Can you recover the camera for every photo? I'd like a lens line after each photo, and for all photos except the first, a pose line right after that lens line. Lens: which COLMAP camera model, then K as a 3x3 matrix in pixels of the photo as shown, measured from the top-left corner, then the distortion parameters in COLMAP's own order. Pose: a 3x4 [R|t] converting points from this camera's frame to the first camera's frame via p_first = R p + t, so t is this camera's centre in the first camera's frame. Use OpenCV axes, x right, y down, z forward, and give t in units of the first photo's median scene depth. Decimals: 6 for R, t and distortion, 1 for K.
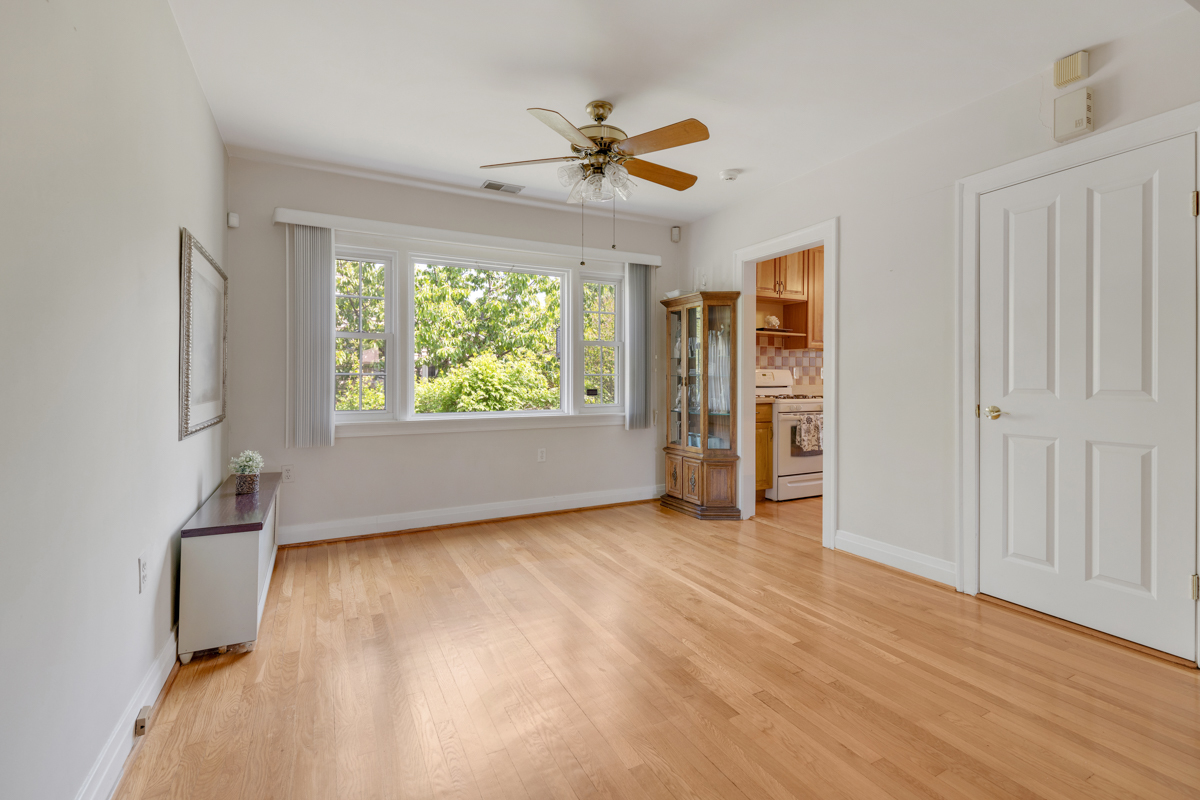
lens RADIAL K [[535.5, 0, 601.2], [0, 535.5, 375.9], [0, 0, 1]] dist [0.001445, -0.000284]
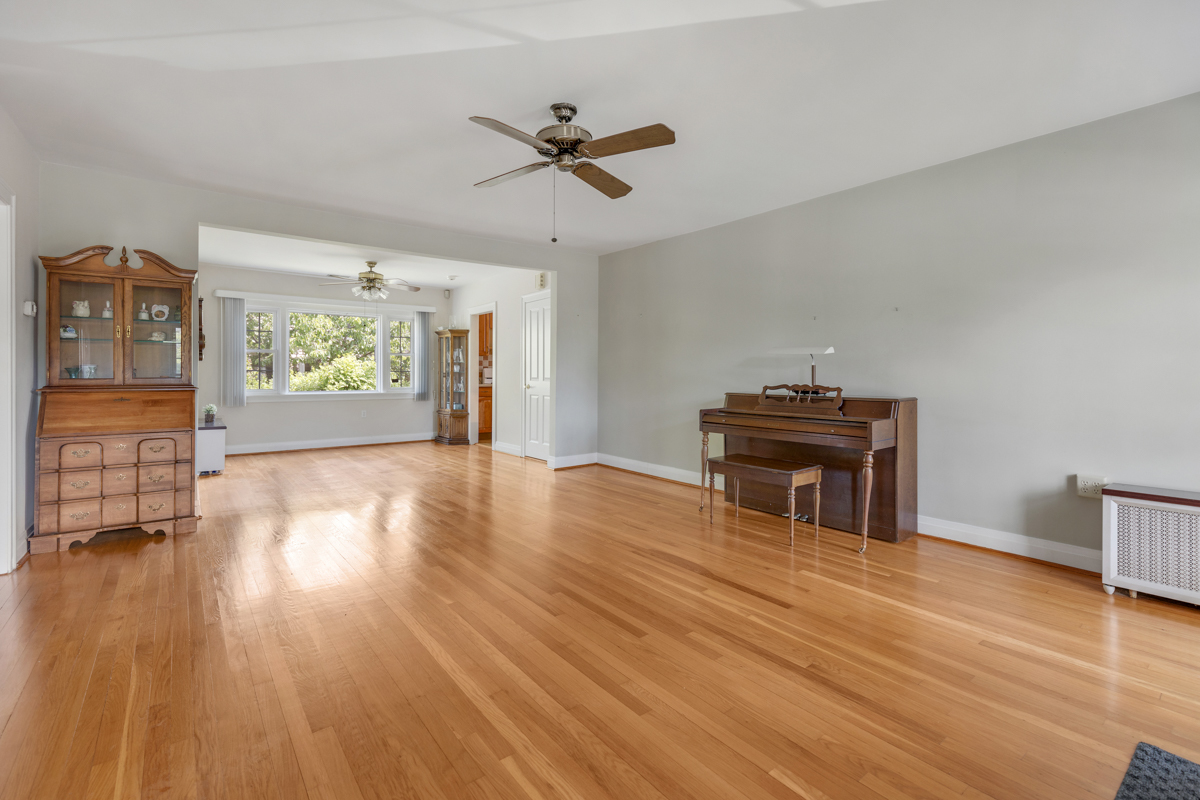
lens RADIAL K [[535.5, 0, 601.2], [0, 535.5, 375.9], [0, 0, 1]] dist [0.001445, -0.000284]
pose [[0.983291, 0.002932, 0.182016, 0.193367], [-0.004493, 0.999957, 0.008164, -0.002553], [-0.181985, -0.008845, 0.983262, -0.528194]]
